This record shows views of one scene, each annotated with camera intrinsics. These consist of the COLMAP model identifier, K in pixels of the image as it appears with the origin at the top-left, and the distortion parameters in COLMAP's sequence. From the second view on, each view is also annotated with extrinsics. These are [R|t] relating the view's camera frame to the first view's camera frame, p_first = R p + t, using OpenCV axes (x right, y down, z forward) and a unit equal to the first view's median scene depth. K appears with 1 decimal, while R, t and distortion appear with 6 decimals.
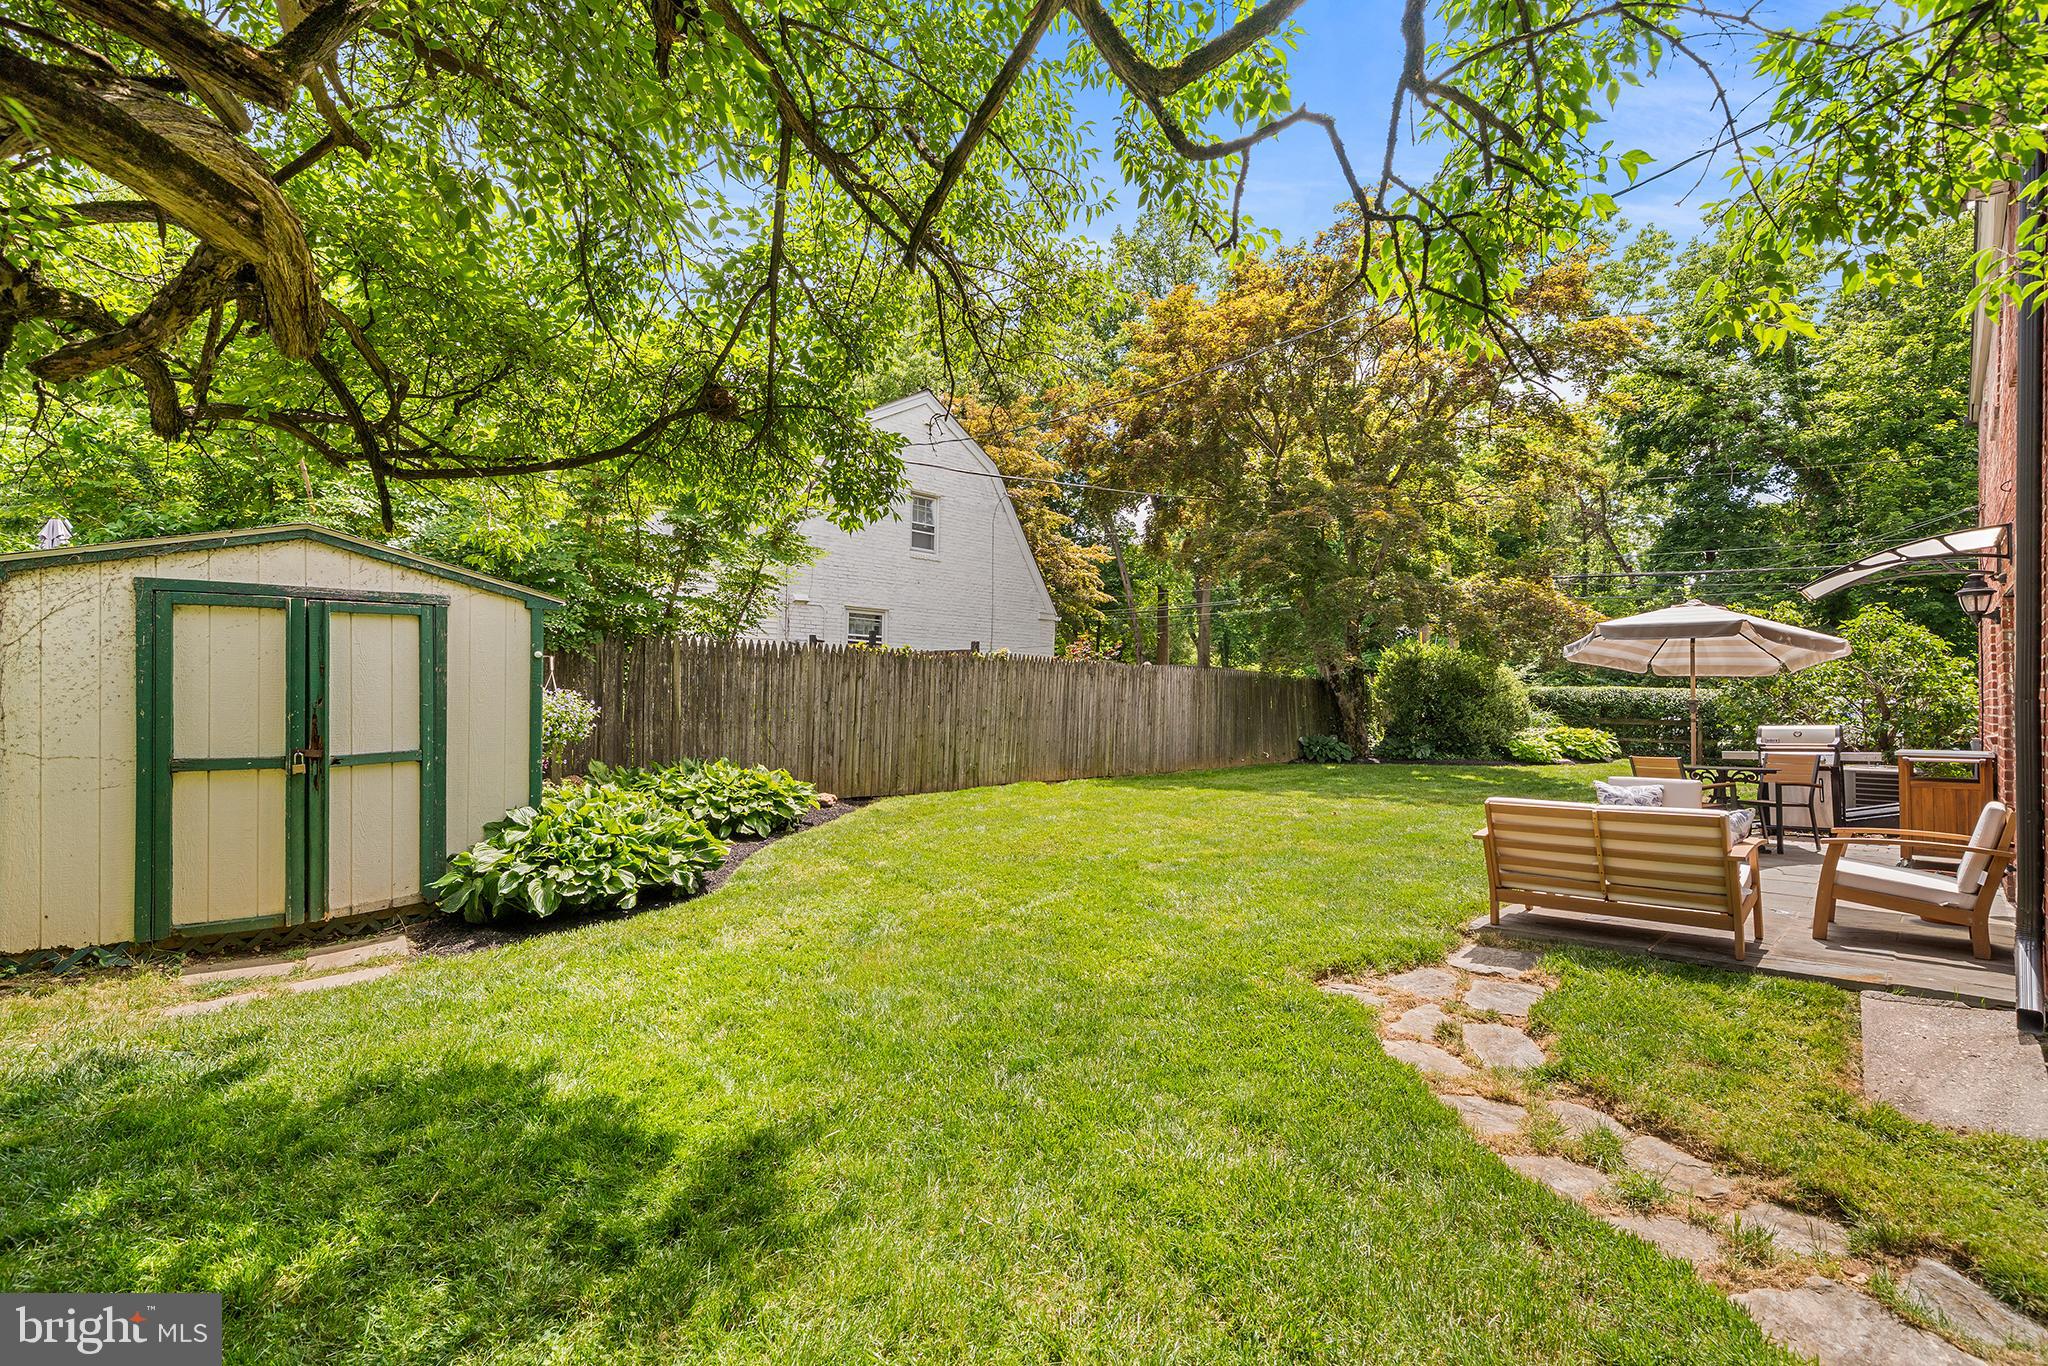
lens RADIAL K [[928.1, 0, 1032.1], [0, 928.1, 695.6], [0, 0, 1]] dist [-0.001085, -0.000183]
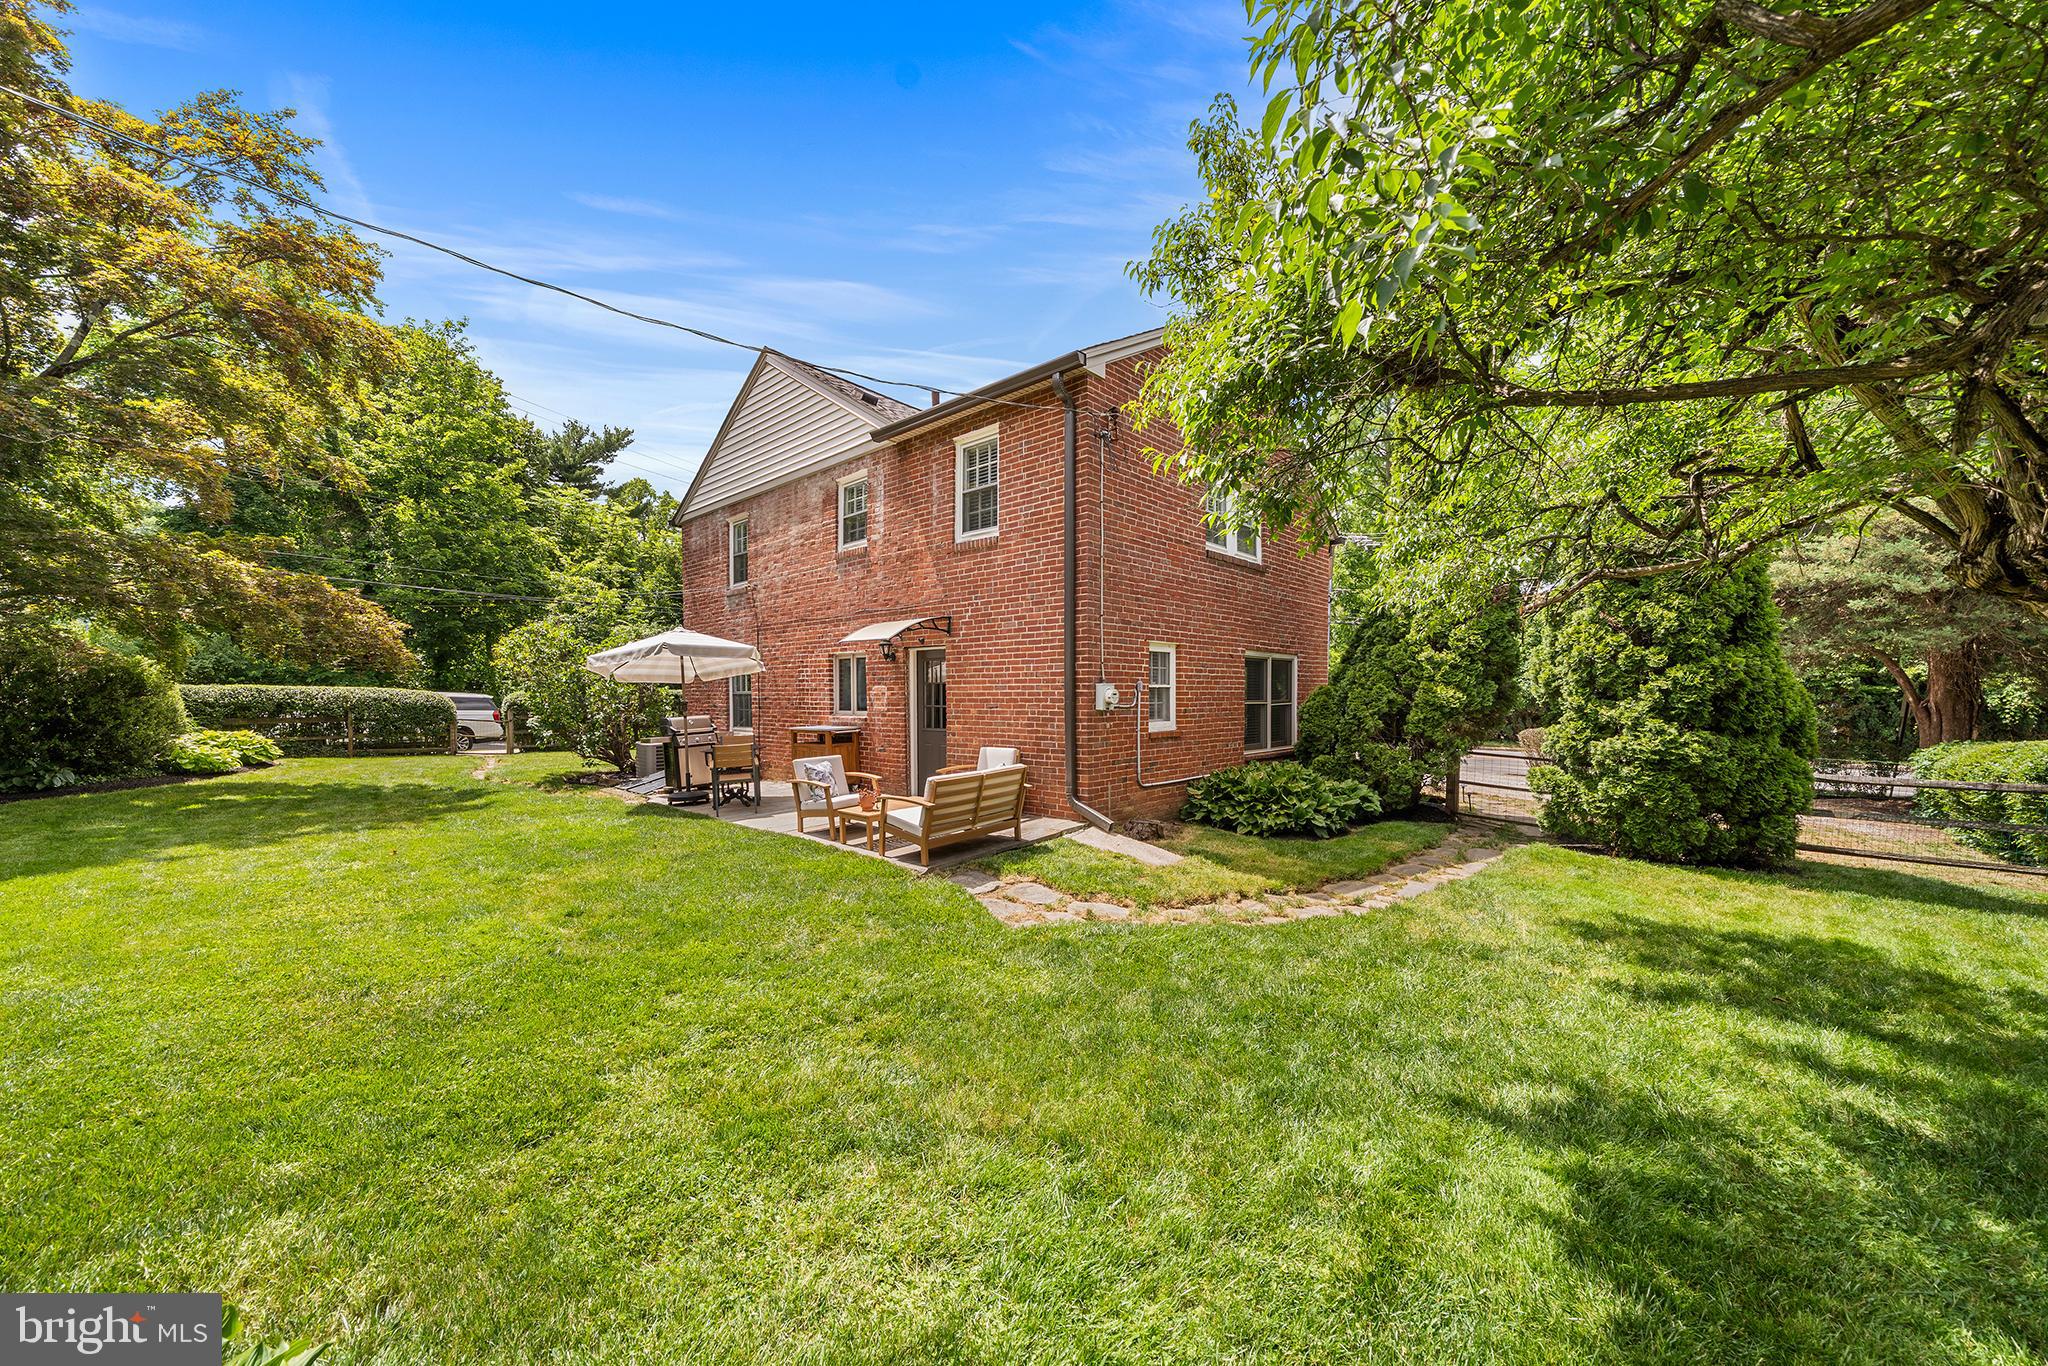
lens RADIAL K [[767.0, 0, 1024.0], [0, 767.0, 683.0], [0, 0, 1]] dist [-0.000021, -0.000002]
pose [[-0.040123, 0.006250, 0.999175, -0.220175], [0.002235, 0.999978, -0.006165, -0.006690], [-0.999192, 0.001986, -0.040136, 0.298482]]
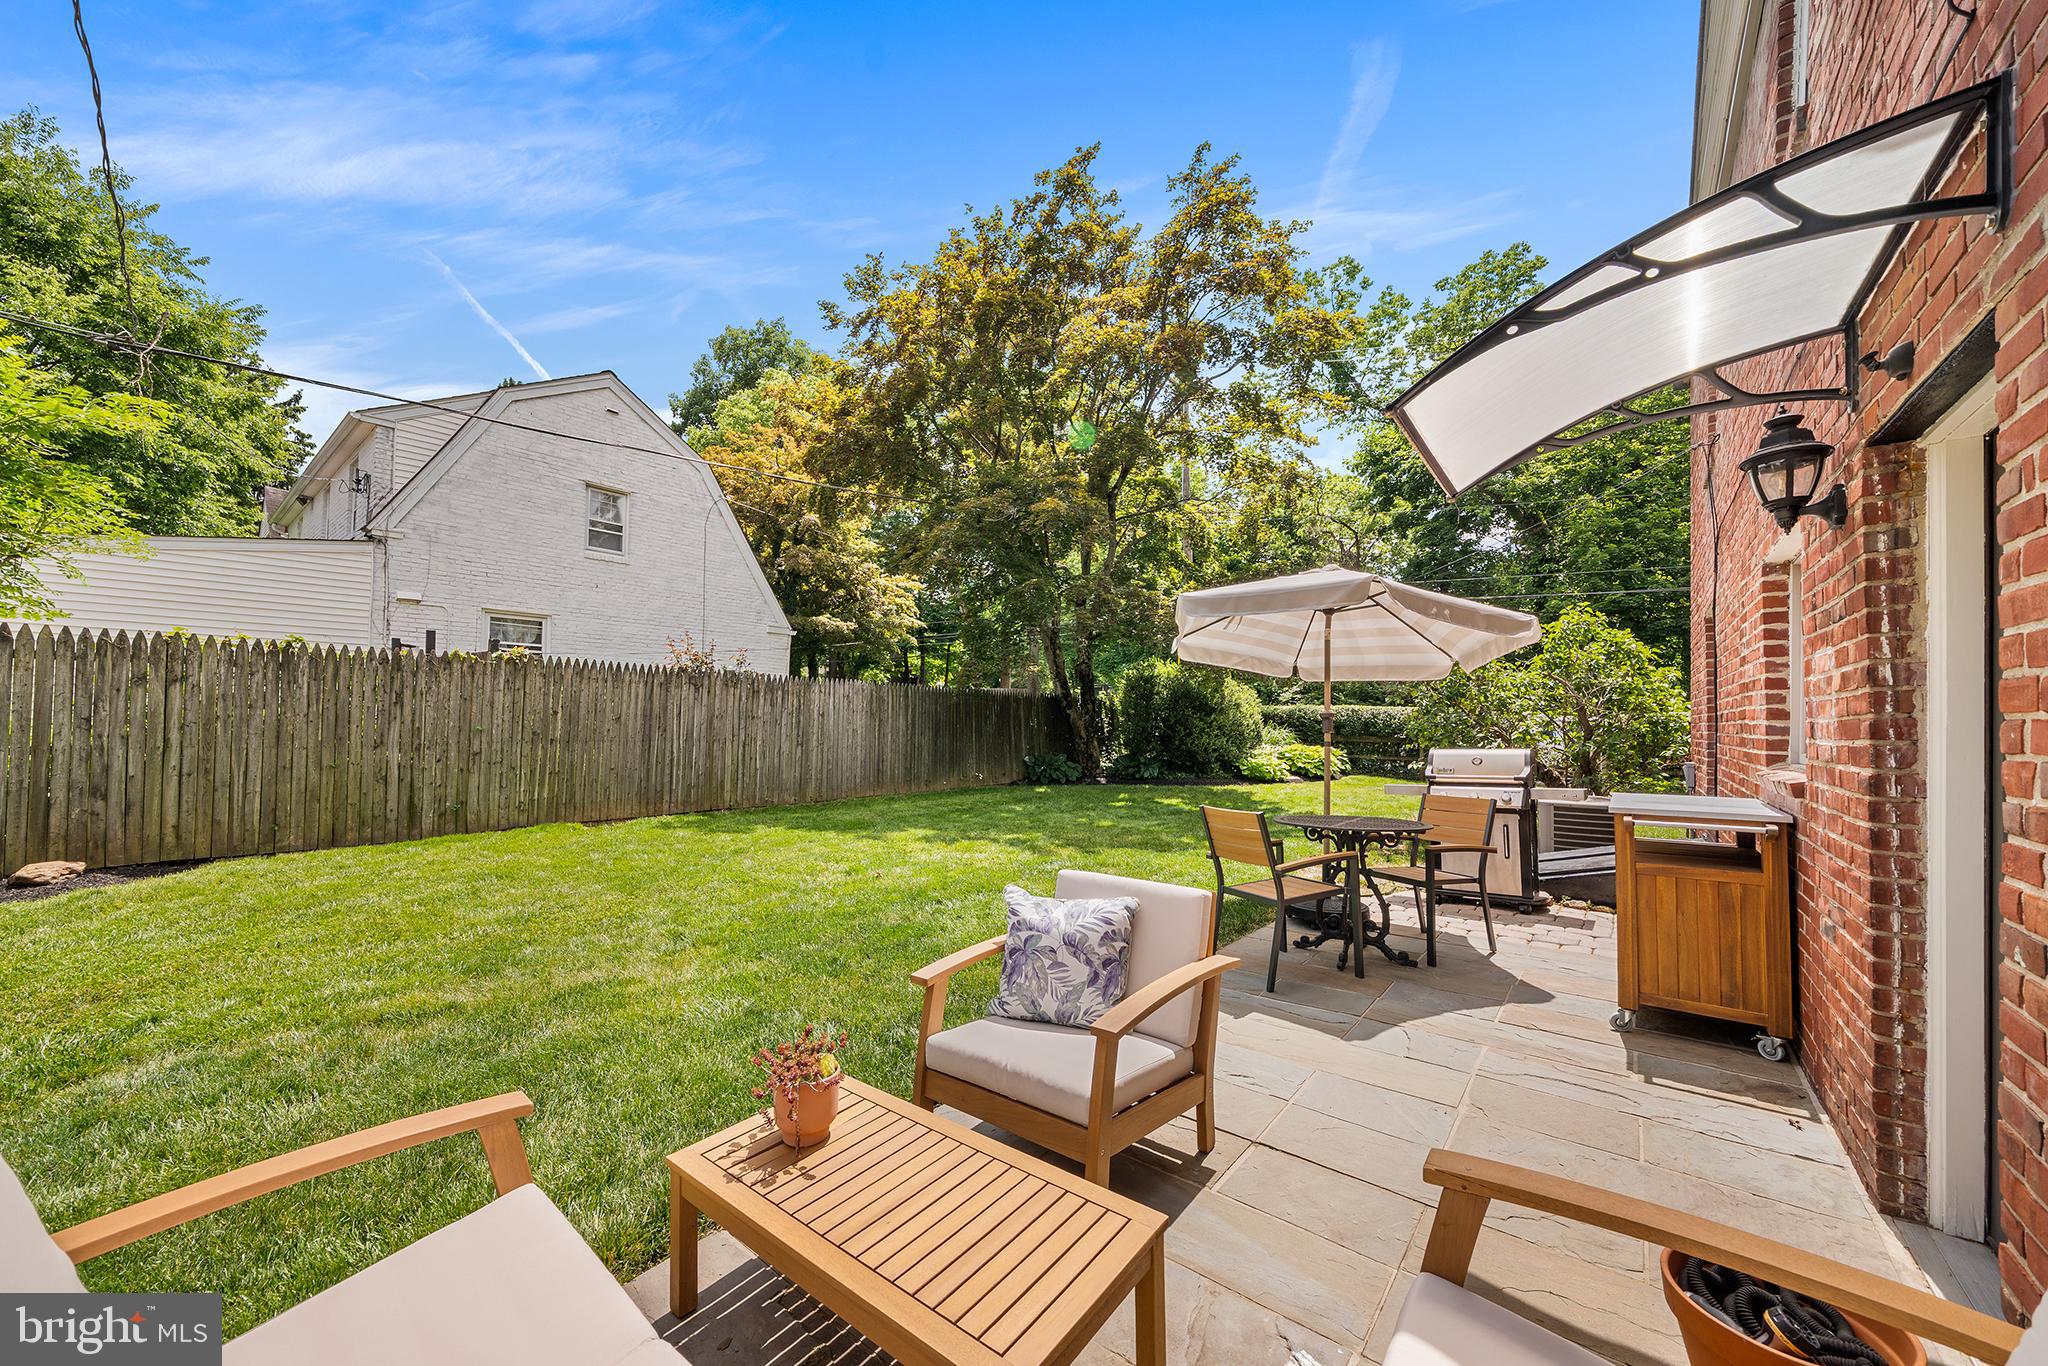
lens RADIAL K [[761.1, 0, 1021.4], [0, 761.1, 716.8], [0, 0, 1]] dist [0.000233, -0.000083]
pose [[0.994250, 0.000221, 0.107080, 0.211580], [-0.000300, 1.000000, 0.000728, 0.003235], [-0.107080, -0.000756, 0.994250, 0.232134]]
